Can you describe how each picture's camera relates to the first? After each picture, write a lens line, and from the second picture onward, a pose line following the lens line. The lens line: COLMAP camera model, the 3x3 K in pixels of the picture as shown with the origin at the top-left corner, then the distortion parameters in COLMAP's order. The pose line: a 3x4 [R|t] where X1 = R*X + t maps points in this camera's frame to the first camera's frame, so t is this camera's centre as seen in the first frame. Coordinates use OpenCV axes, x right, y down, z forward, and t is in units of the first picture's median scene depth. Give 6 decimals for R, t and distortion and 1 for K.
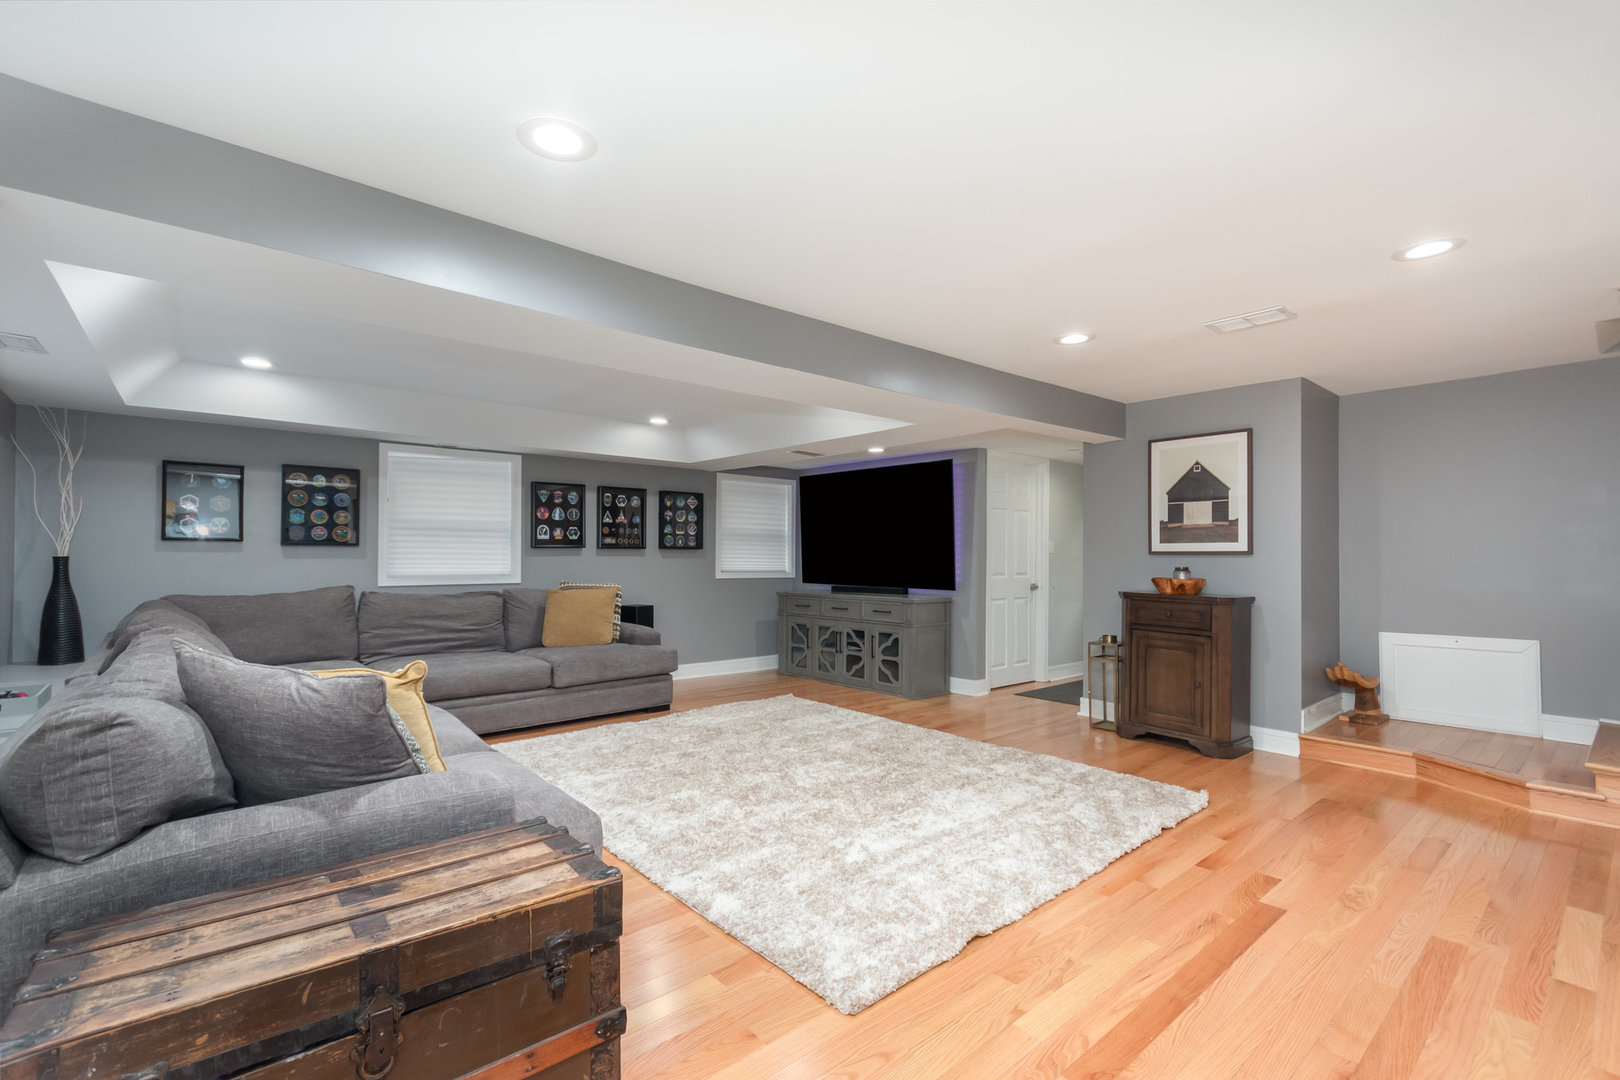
lens RADIAL K [[719.2, 0, 810.0], [0, 719.2, 540.0], [0, 0, 1]] dist [0.000715, -0.000046]
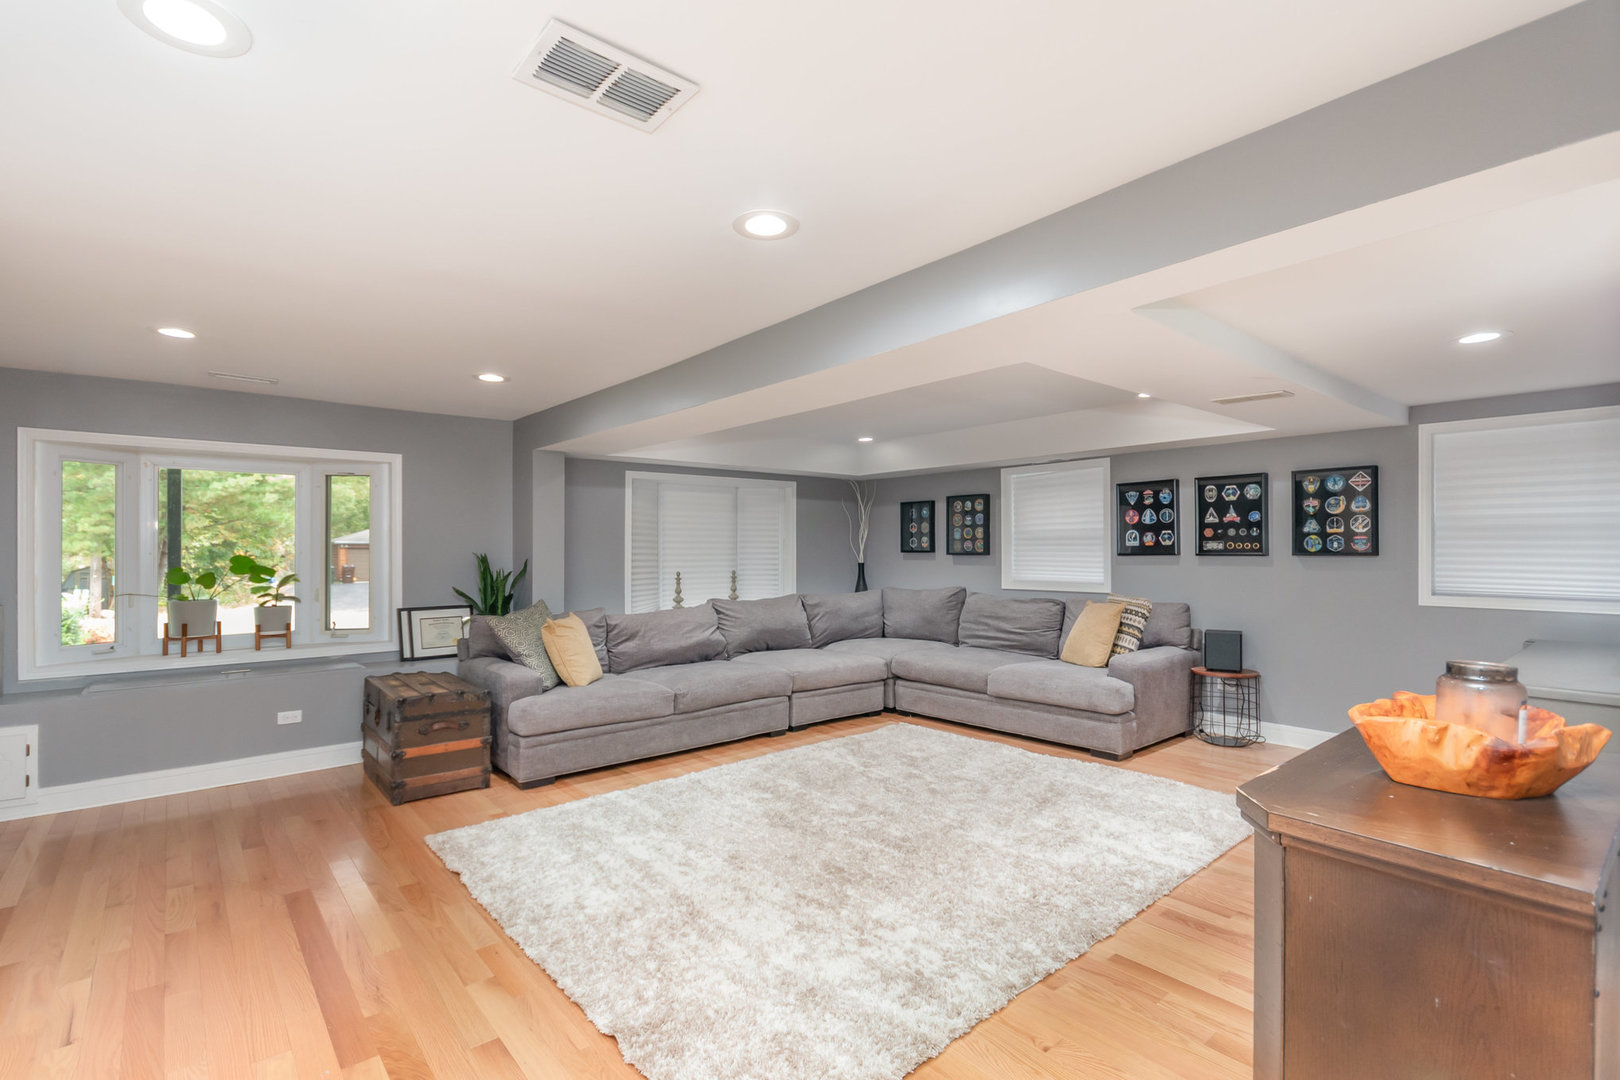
lens RADIAL K [[728.0, 0, 810.0], [0, 728.0, 540.0], [0, 0, 1]] dist [-0.071466, -0.000037]
pose [[-0.009916, -0.030822, -0.999476, 0.511796], [0.012599, 0.999442, -0.030946, 0.013591], [0.999871, -0.012900, -0.009522, 0.586094]]
